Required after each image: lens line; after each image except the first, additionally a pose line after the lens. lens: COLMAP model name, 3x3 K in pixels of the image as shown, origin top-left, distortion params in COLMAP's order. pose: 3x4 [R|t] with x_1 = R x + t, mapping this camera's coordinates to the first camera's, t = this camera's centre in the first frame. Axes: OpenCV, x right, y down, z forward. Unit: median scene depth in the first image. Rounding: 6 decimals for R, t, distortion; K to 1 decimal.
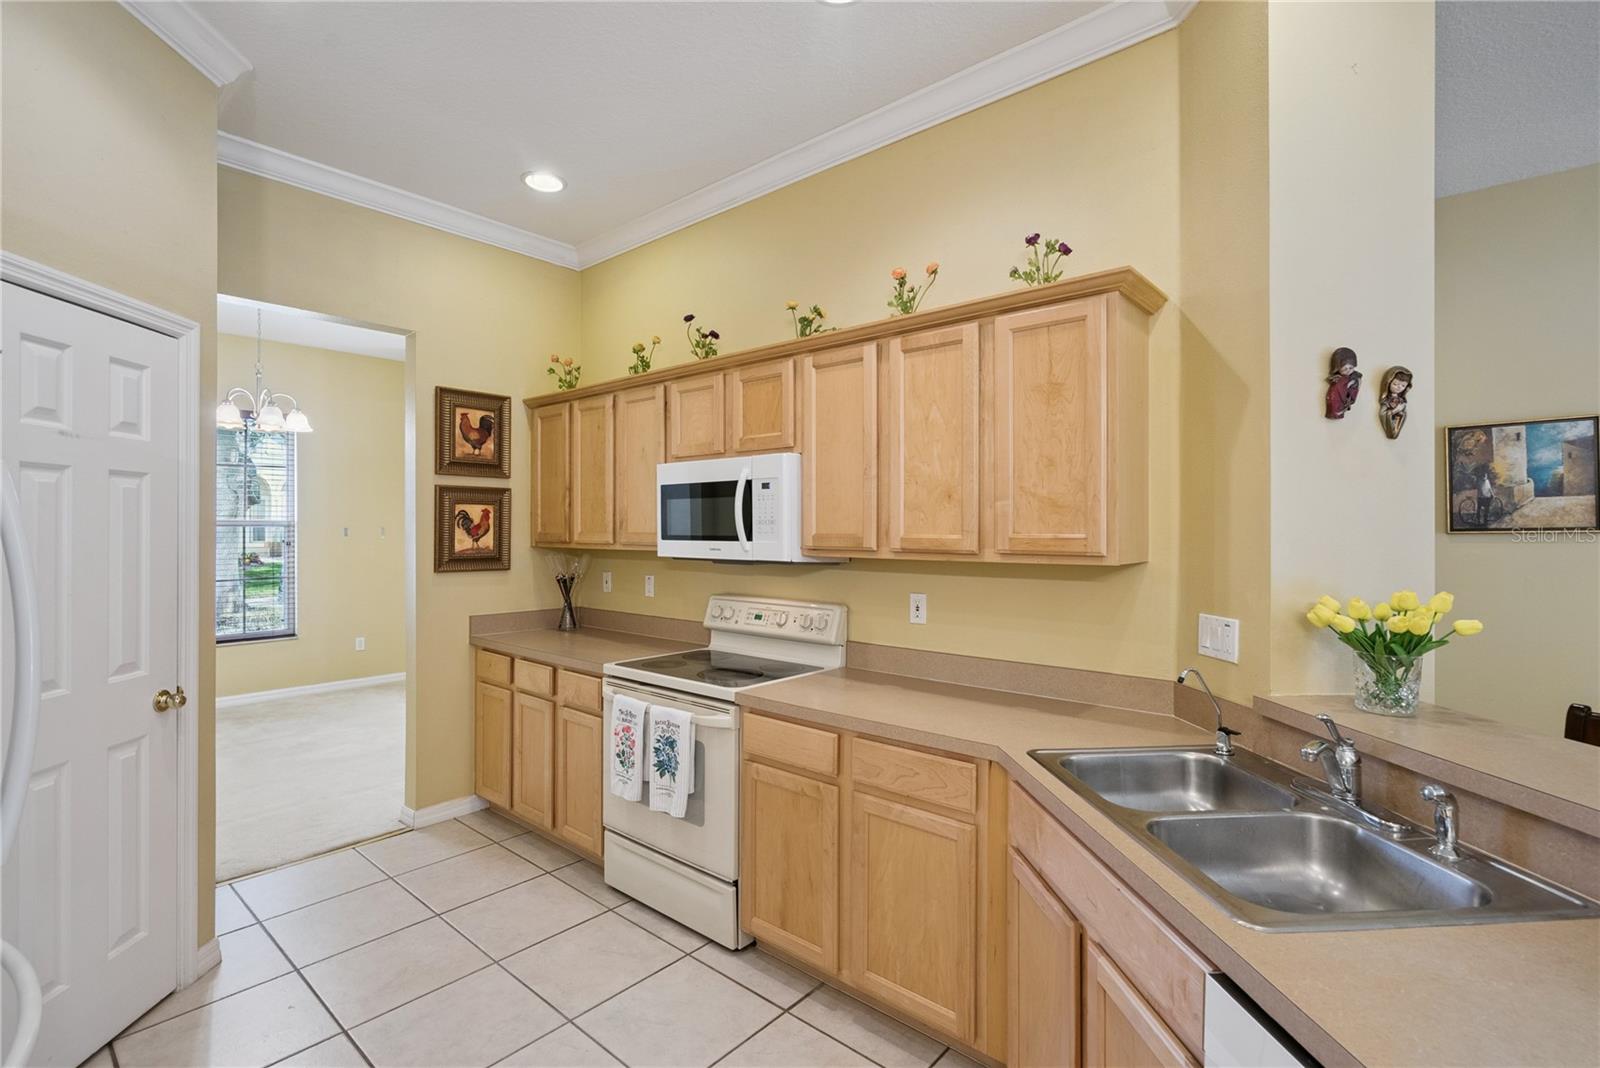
lens RADIAL K [[732.7, 0, 806.4], [0, 732.7, 528.2], [0, 0, 1]] dist [-0.006837, 0.003667]
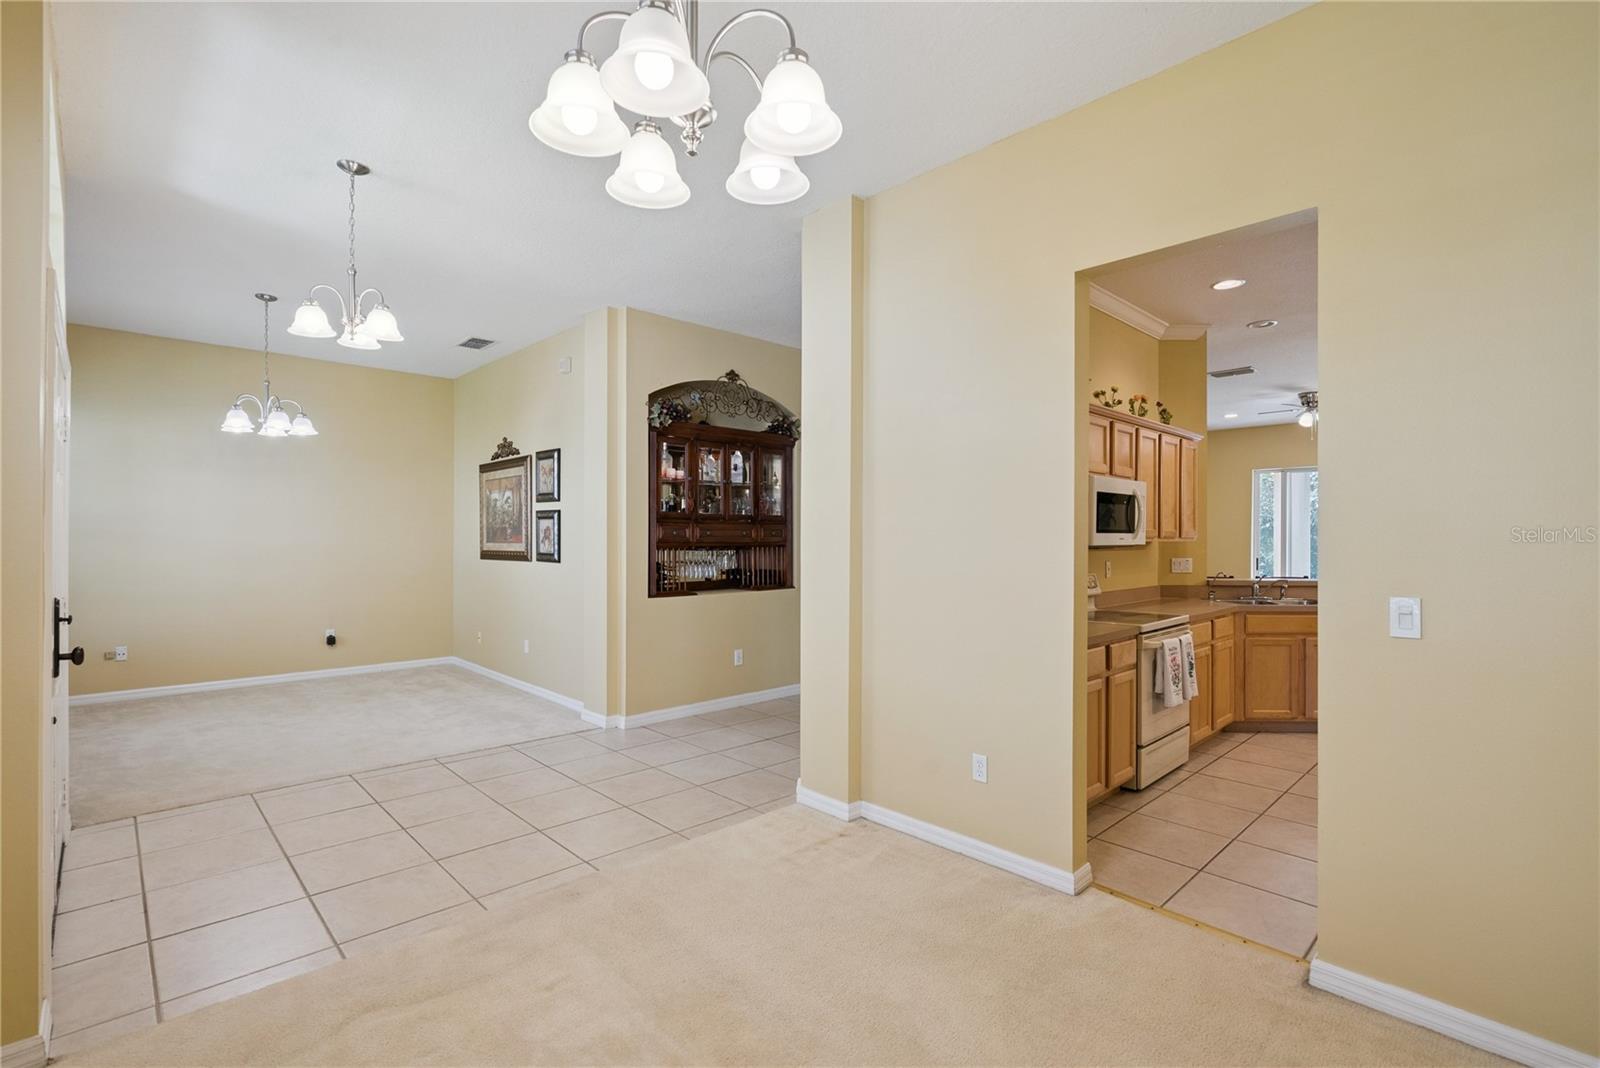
lens RADIAL K [[732.7, 0, 804.6], [0, 732.7, 534.7], [0, 0, 1]] dist [-0.006837, 0.003667]
pose [[0.095285, 0.001356, 0.995449, -1.481250], [-0.004300, 0.999990, -0.000951, 0.021112], [-0.995441, -0.004189, 0.095290, 1.321617]]
